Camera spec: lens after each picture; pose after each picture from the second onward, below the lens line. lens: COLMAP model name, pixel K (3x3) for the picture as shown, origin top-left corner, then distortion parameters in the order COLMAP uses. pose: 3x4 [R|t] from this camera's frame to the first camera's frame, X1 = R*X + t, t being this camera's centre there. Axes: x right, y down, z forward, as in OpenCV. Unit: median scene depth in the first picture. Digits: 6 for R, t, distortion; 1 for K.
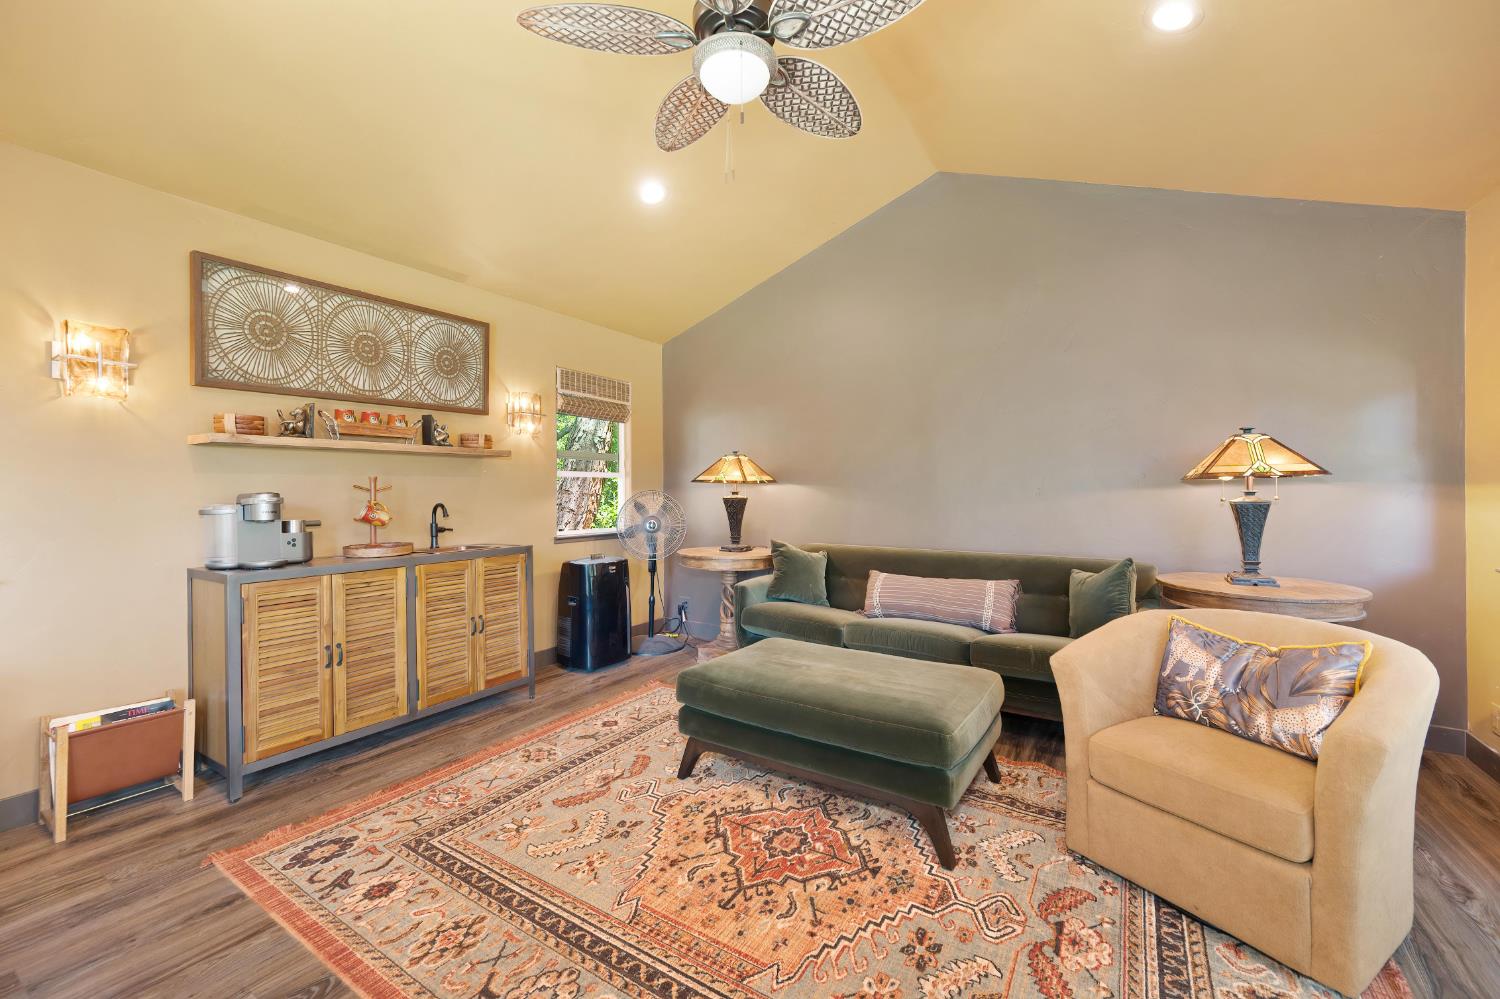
lens RADIAL K [[594.0, 0, 754.0], [0, 594.0, 494.1], [0, 0, 1]] dist [0.000689, 0.000094]
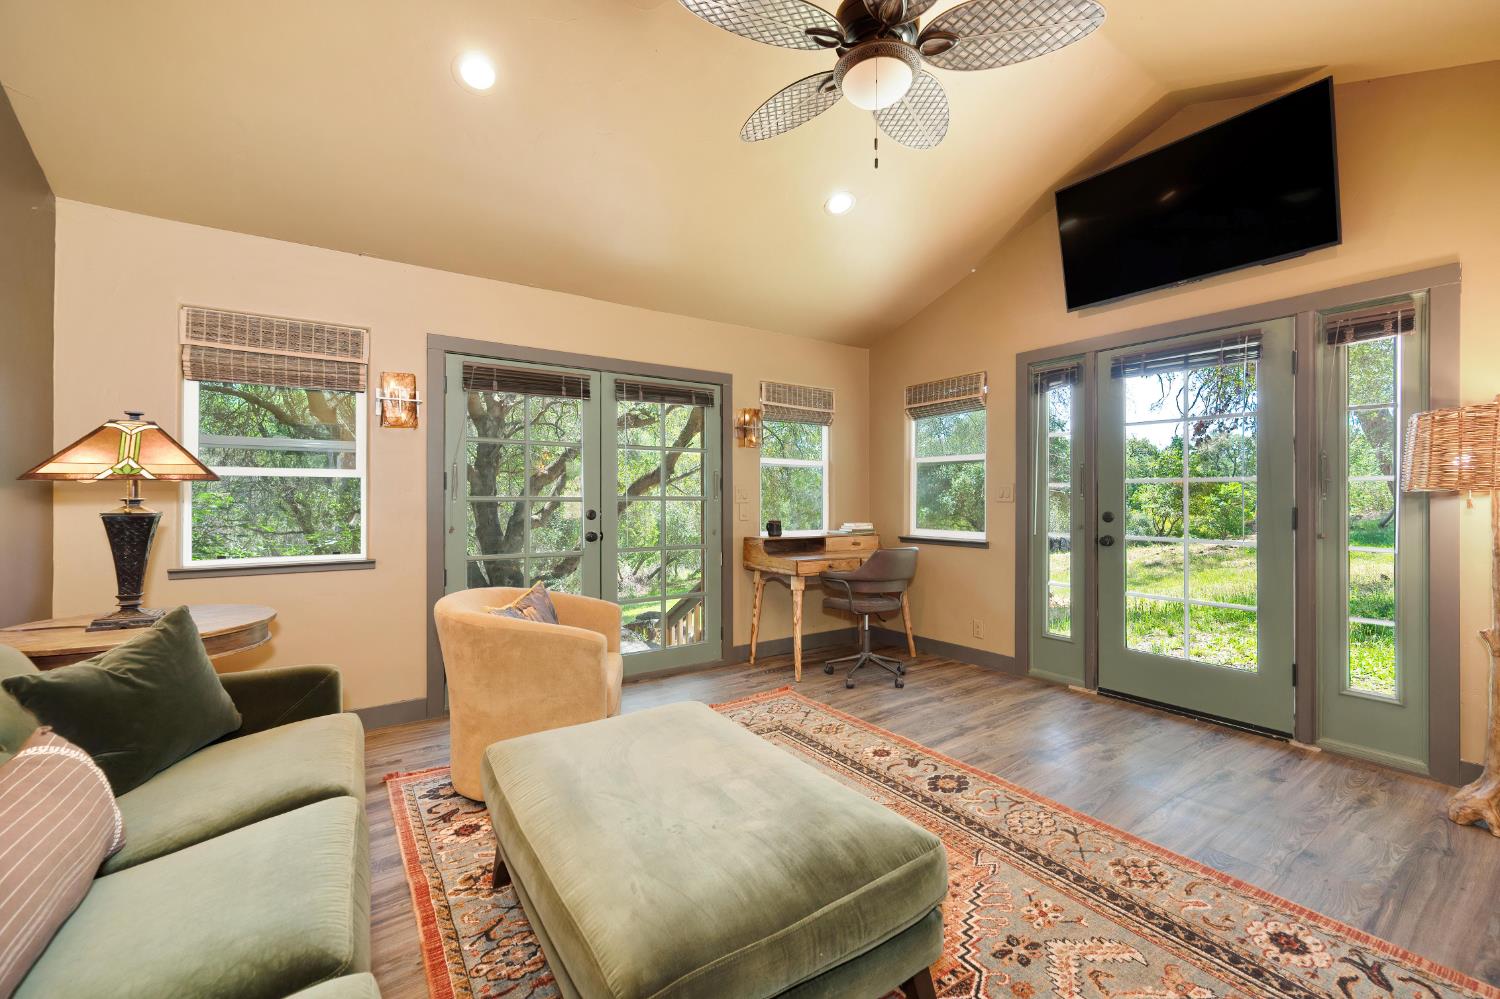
lens RADIAL K [[594.0, 0, 752.1], [0, 594.0, 500.6], [0, 0, 1]] dist [0.000689, 0.000094]
pose [[-0.913025, 0.002977, 0.407894, -0.254986], [0.005289, 0.999976, 0.004538, -0.003349], [-0.407870, 0.006301, -0.913018, 2.088813]]
